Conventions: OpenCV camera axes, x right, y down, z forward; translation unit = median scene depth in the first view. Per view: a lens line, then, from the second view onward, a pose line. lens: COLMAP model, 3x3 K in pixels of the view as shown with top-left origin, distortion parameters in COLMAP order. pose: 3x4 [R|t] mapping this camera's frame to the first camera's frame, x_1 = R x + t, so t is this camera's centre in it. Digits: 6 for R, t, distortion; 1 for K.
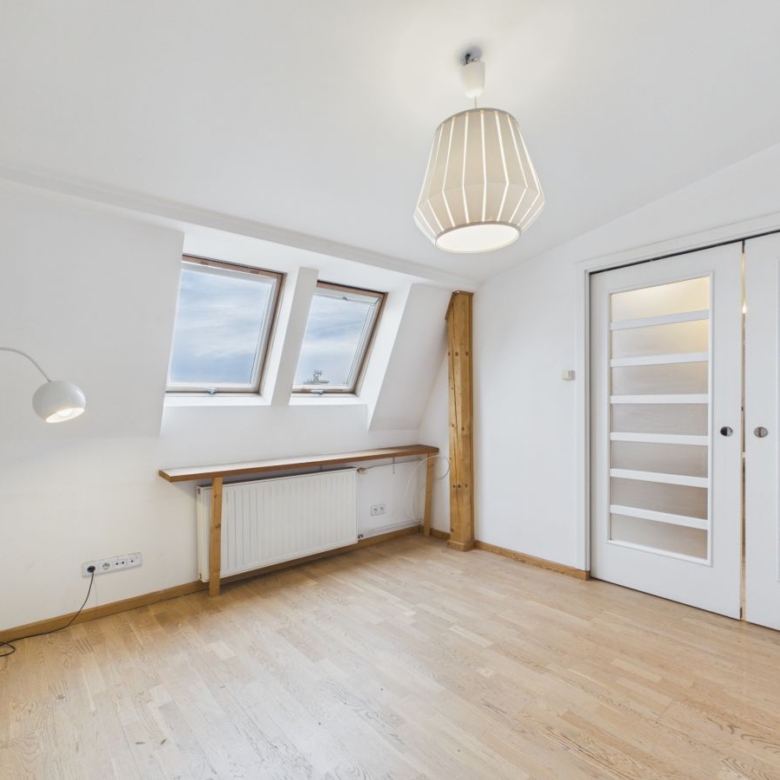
lens RADIAL K [[456.4, 0, 389.7], [0, 456.4, 402.5], [0, 0, 1]] dist [-0.000634, 0.001598]
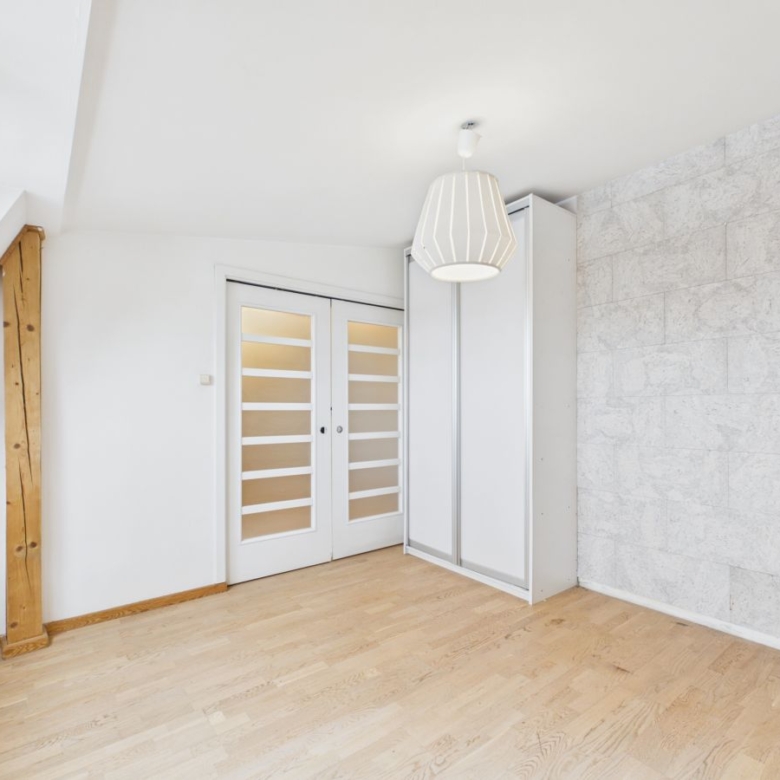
lens RADIAL K [[456.2, 0, 391.0], [0, 456.2, 395.9], [0, 0, 1]] dist [-0.000424, 0.000964]
pose [[0.037428, 0.036582, 0.998630, -0.660196], [-0.001108, 0.999331, -0.036566, 0.009646], [-0.999299, 0.000262, 0.037443, 0.738710]]
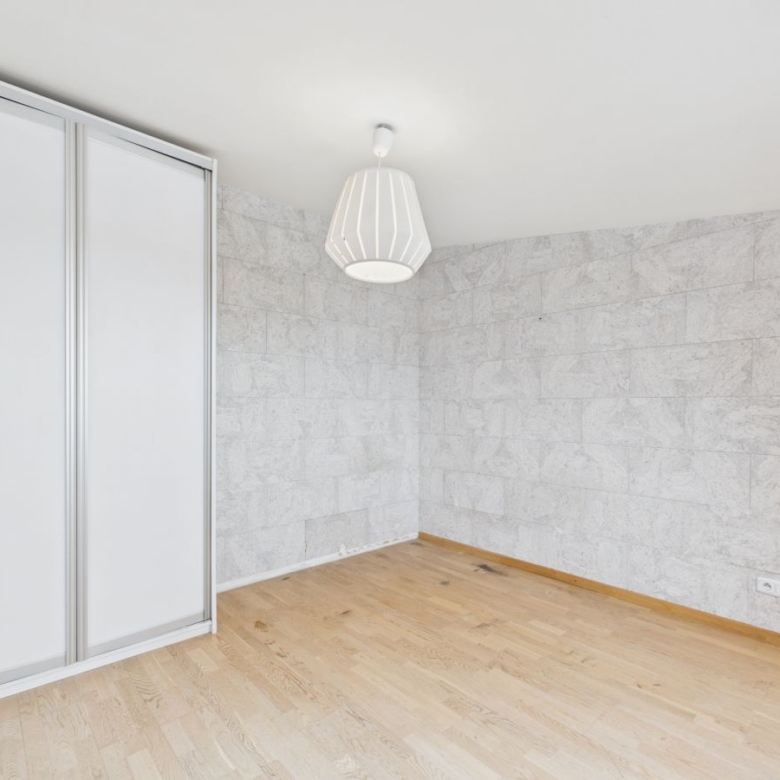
lens RADIAL K [[456.4, 0, 389.7], [0, 456.4, 402.5], [0, 0, 1]] dist [-0.000634, 0.001598]
pose [[-0.999383, 0.005869, -0.034627, 0.130861], [0.006302, 0.999903, -0.012401, 0.001384], [0.034551, -0.012611, -0.999323, 1.418627]]
